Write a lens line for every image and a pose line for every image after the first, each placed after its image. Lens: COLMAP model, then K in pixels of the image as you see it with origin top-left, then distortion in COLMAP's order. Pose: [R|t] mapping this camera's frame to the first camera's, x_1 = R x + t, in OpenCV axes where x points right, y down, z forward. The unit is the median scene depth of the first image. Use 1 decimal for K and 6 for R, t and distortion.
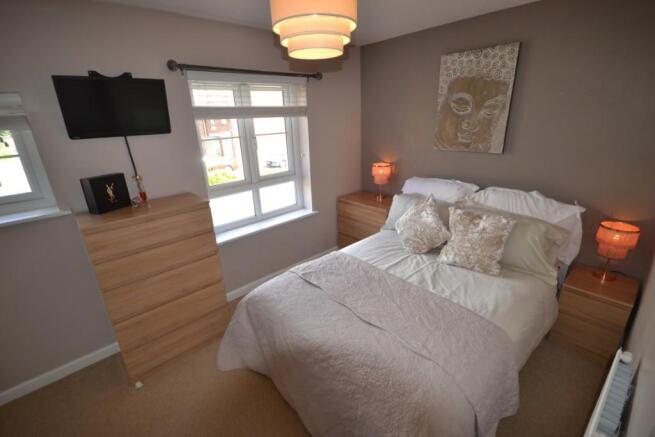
lens RADIAL K [[298.8, 0, 325.9], [0, 298.8, 216.5], [0, 0, 1]] dist [0.000422, -0.001367]
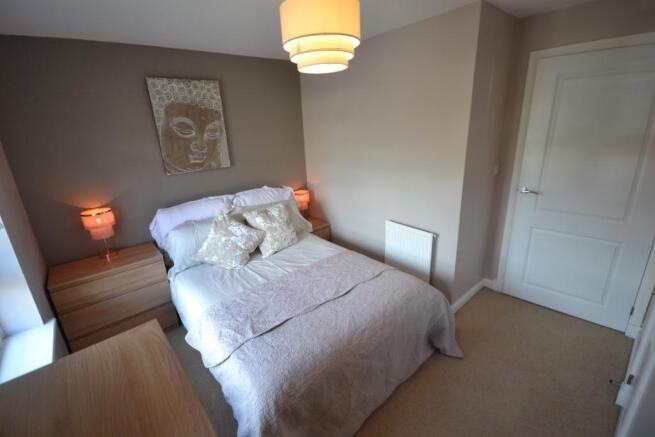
lens RADIAL K [[298.8, 0, 327.6], [0, 298.8, 217.6], [0, 0, 1]] dist [0.000422, -0.001367]
pose [[-0.000501, -0.276097, 0.961130, -0.666700], [0.366814, 0.894083, 0.257028, -0.189028], [-0.930294, 0.352684, 0.100828, 0.562844]]
